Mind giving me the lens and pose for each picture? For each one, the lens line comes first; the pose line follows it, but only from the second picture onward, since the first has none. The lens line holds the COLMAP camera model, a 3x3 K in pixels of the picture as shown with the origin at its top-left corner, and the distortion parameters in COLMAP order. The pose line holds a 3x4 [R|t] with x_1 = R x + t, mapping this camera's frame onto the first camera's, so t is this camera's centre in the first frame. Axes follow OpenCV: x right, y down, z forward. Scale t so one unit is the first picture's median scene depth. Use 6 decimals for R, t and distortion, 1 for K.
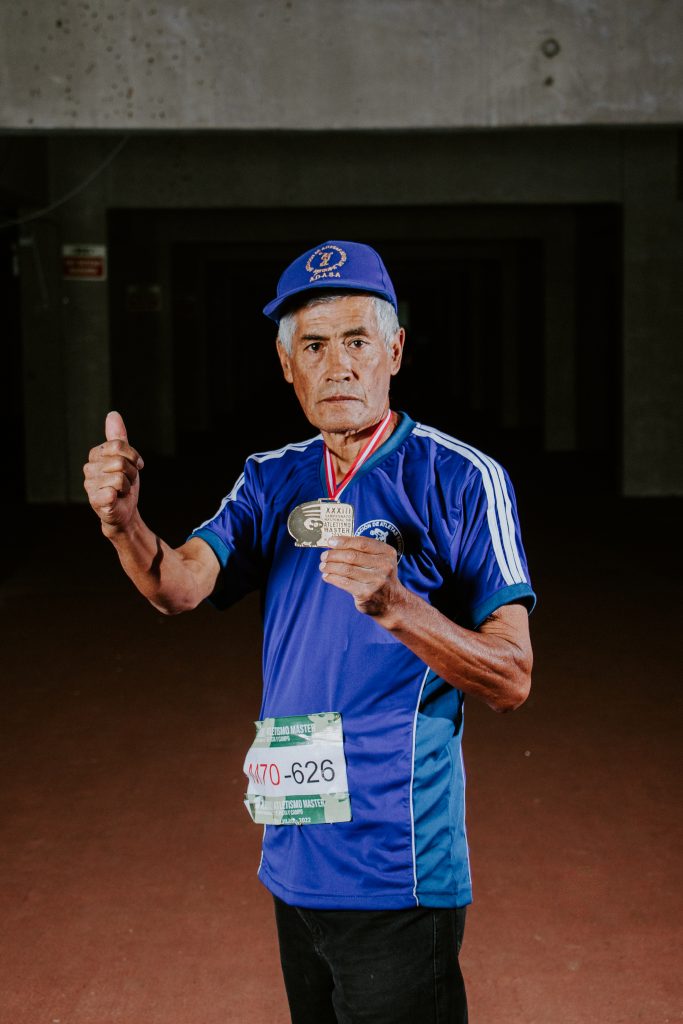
lens RADIAL K [[2098.5, 0, 339.1], [0, 2098.5, 508.1], [0, 0, 1]] dist [0.219910, 0.516641]
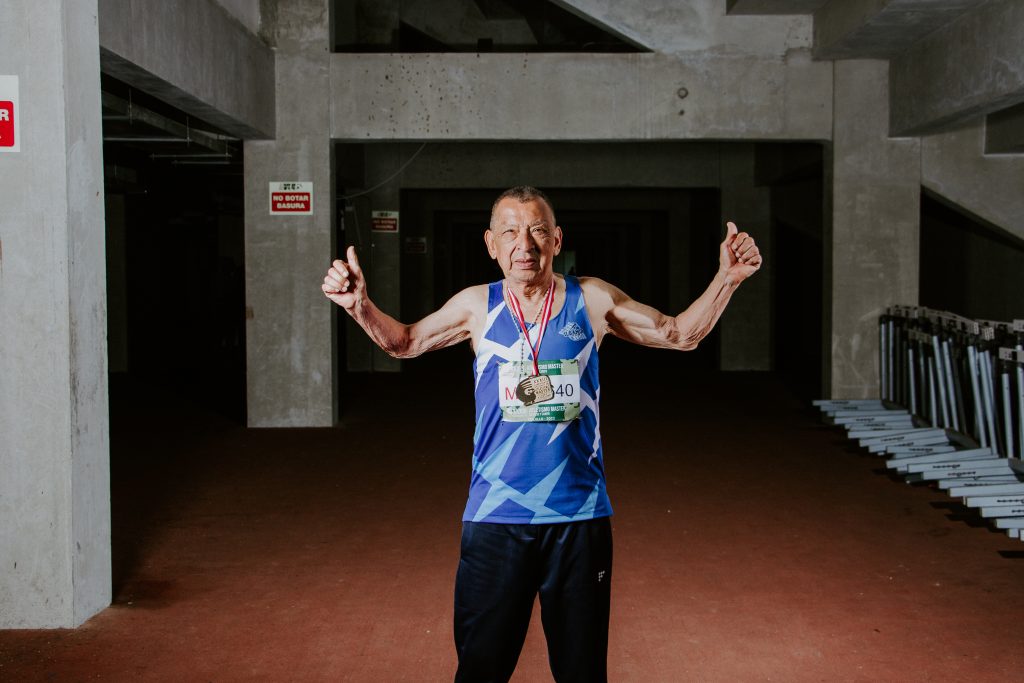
lens RADIAL K [[1381.1, 0, 515.2], [0, 1381.1, 353.5], [0, 0, 1]] dist [0.000472, 0.434771]
pose [[0.999947, 0.008259, -0.006077, -0.022736], [-0.008410, 0.999647, -0.025220, 0.014574], [0.005867, 0.025269, 0.999663, -0.070418]]
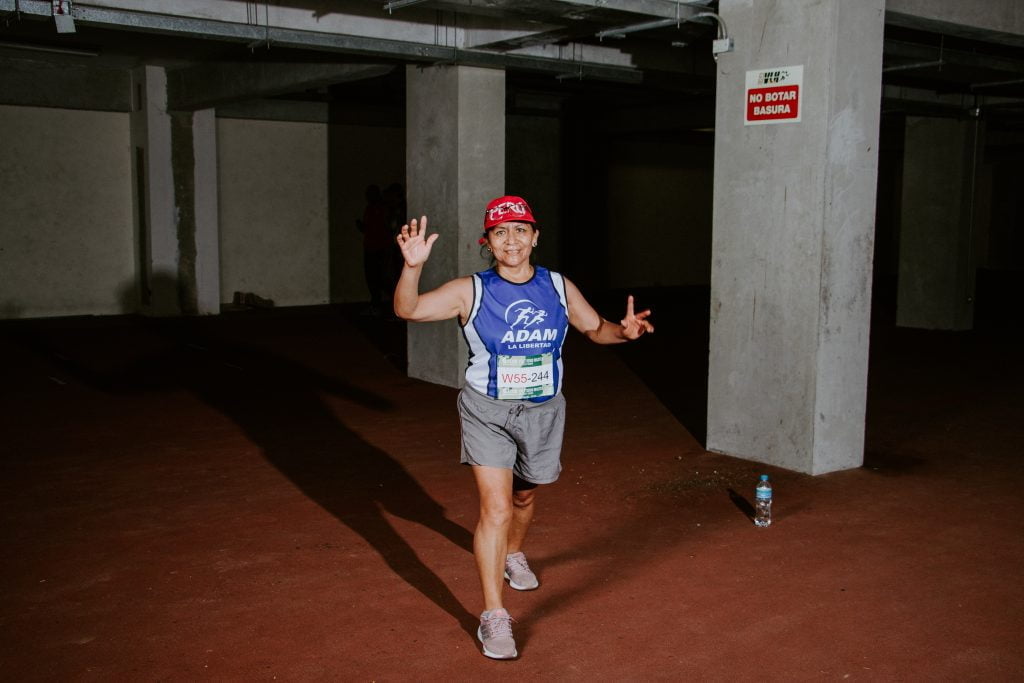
lens RADIAL K [[1091.4, 0, 511.1], [0, 1091.4, 354.4], [0, 0, 1]] dist [-0.115364, 0.306707]
pose [[0.600292, 0.121582, -0.790486, 0.135971], [-0.078895, 0.992559, 0.092750, 0.006351], [0.795880, 0.006688, 0.605417, -0.005863]]
